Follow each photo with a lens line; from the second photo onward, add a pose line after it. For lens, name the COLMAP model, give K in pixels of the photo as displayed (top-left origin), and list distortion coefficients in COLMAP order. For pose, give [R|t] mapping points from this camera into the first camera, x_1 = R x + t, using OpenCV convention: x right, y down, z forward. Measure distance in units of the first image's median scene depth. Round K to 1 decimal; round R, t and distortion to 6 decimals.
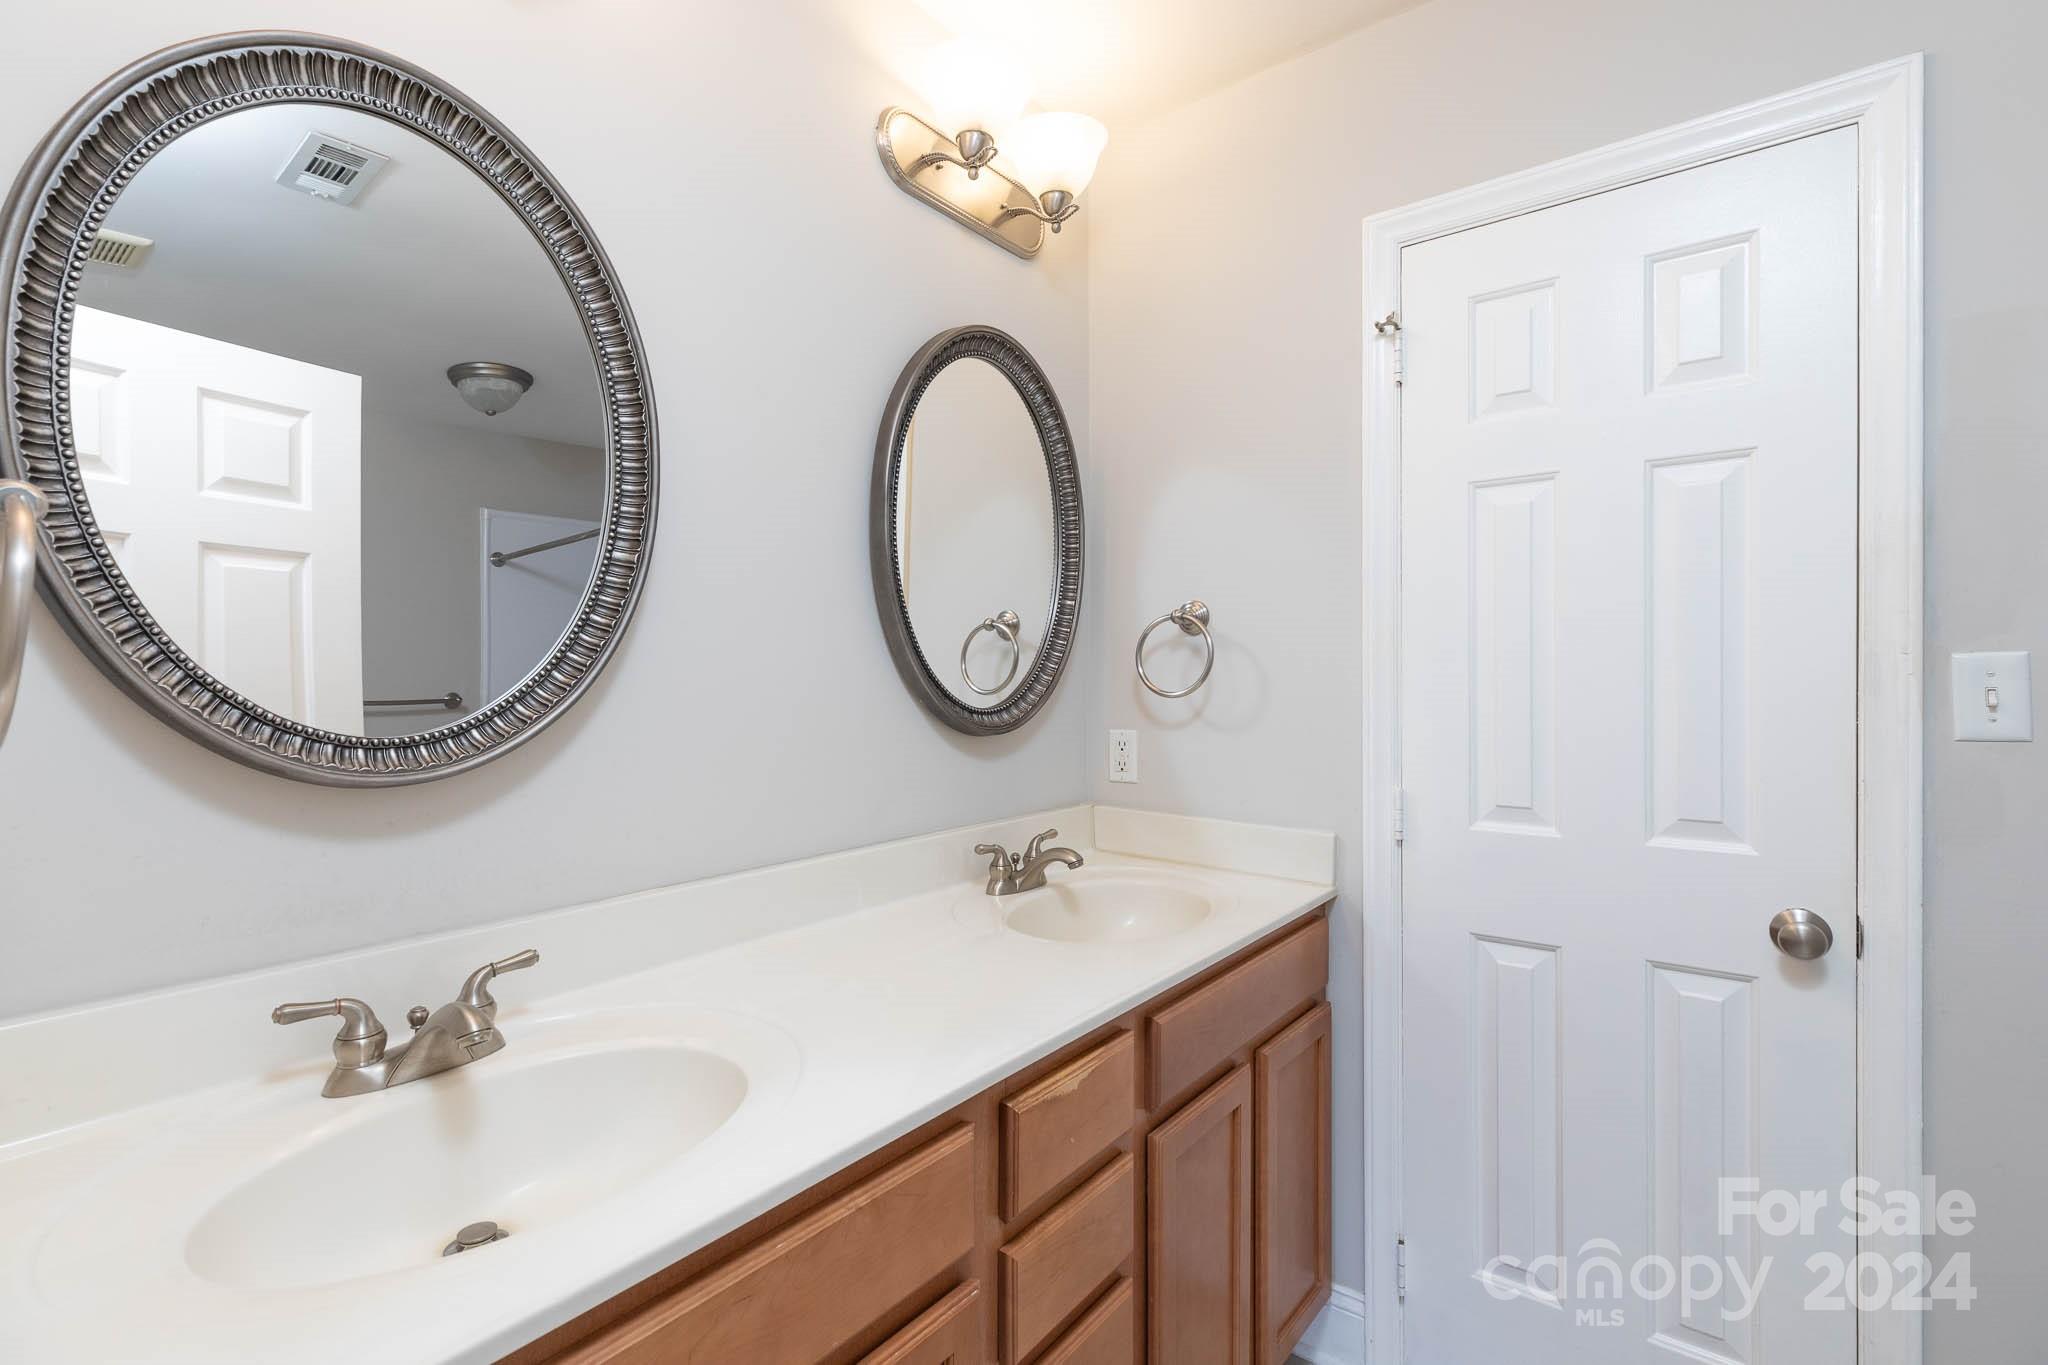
lens RADIAL K [[921.6, 0, 1024.0], [0, 921.6, 682.5], [0, 0, 1]] dist [0.000101, -0.000248]
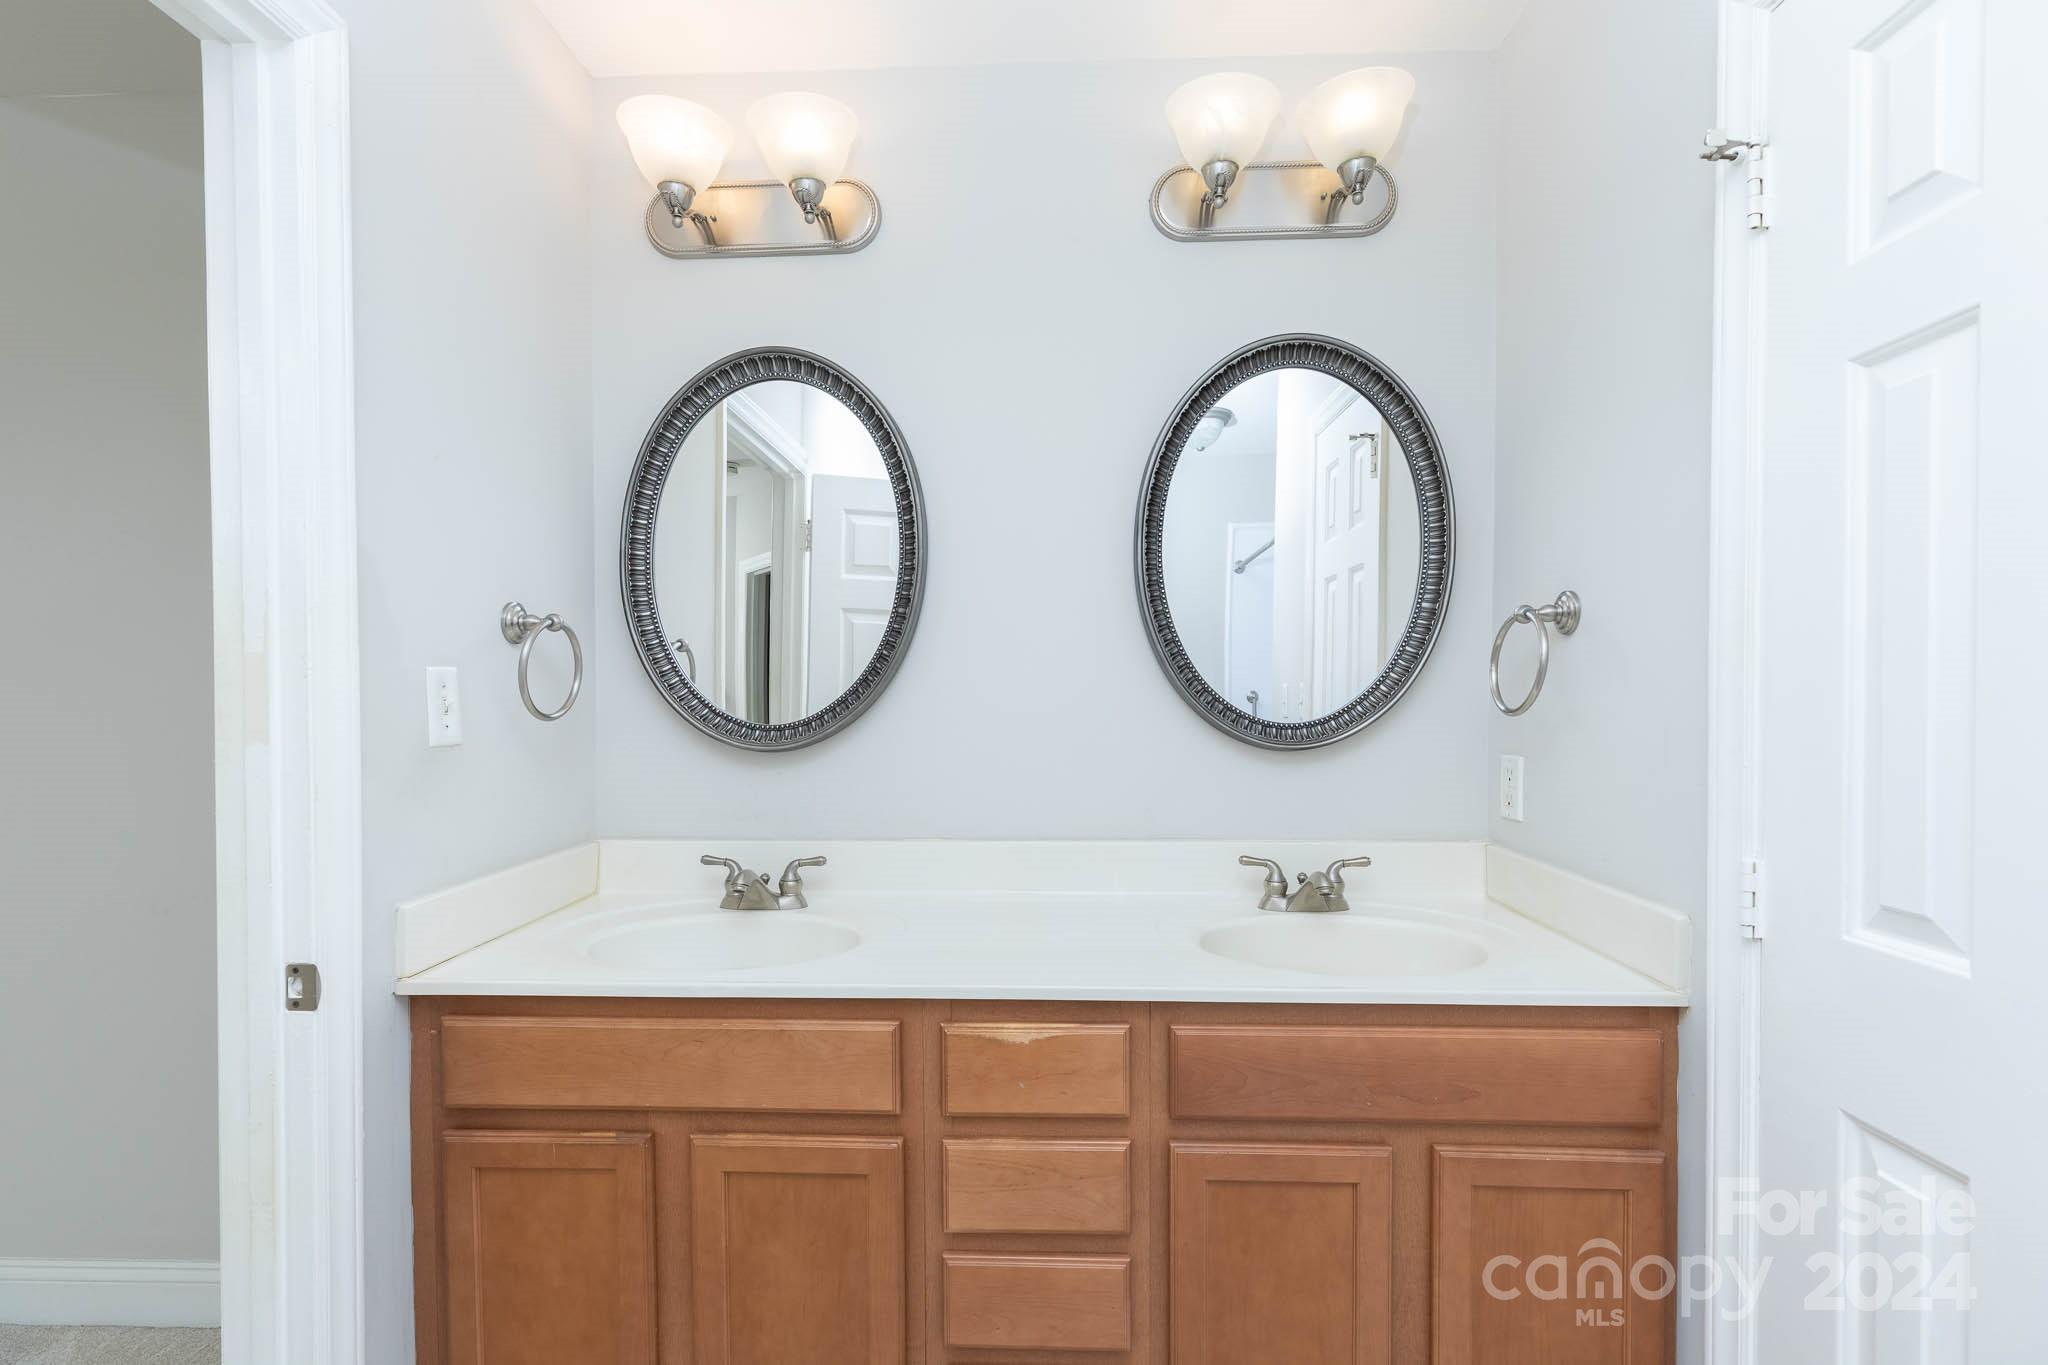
lens RADIAL K [[920.5, 0, 1022.3], [0, 920.5, 719.2], [0, 0, 1]] dist [-0.000517, -0.000555]
pose [[0.584752, 0.020807, -0.810946, 0.758419], [-0.006586, 0.999760, 0.020903, 0.005819], [0.811186, -0.006882, 0.584748, 0.244591]]
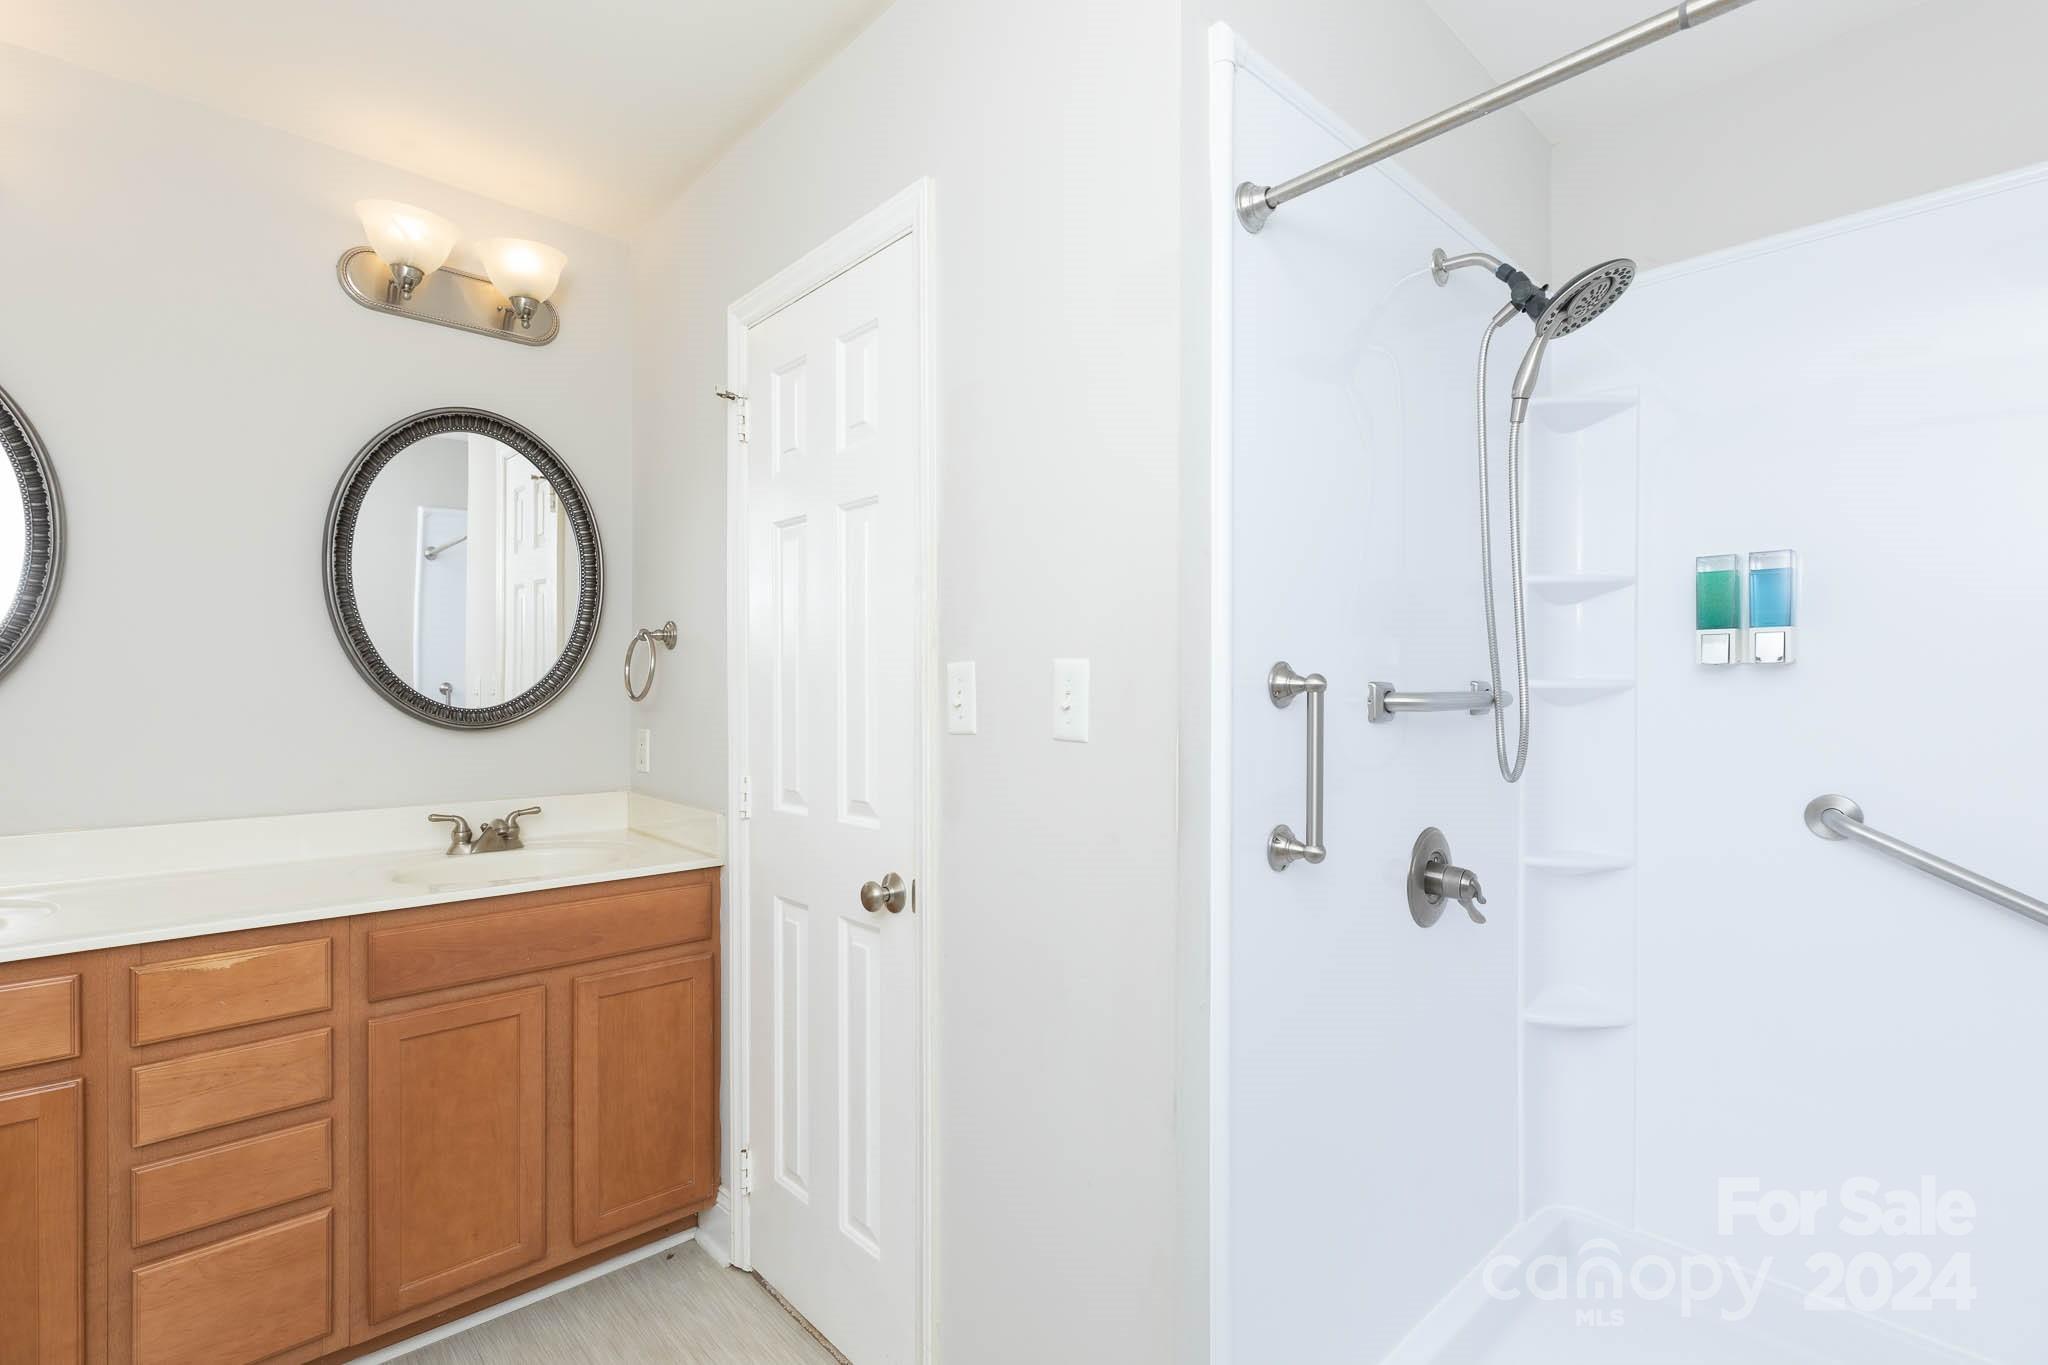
lens RADIAL K [[929.4, 0, 1018.7], [0, 929.4, 695.1], [0, 0, 1]] dist [0.008320, -0.000504]
pose [[0.988010, 0.006390, -0.154256, 1.148846], [-0.006632, 0.999977, -0.001052, 0.006915], [0.154246, 0.002062, 0.988030, -0.191866]]
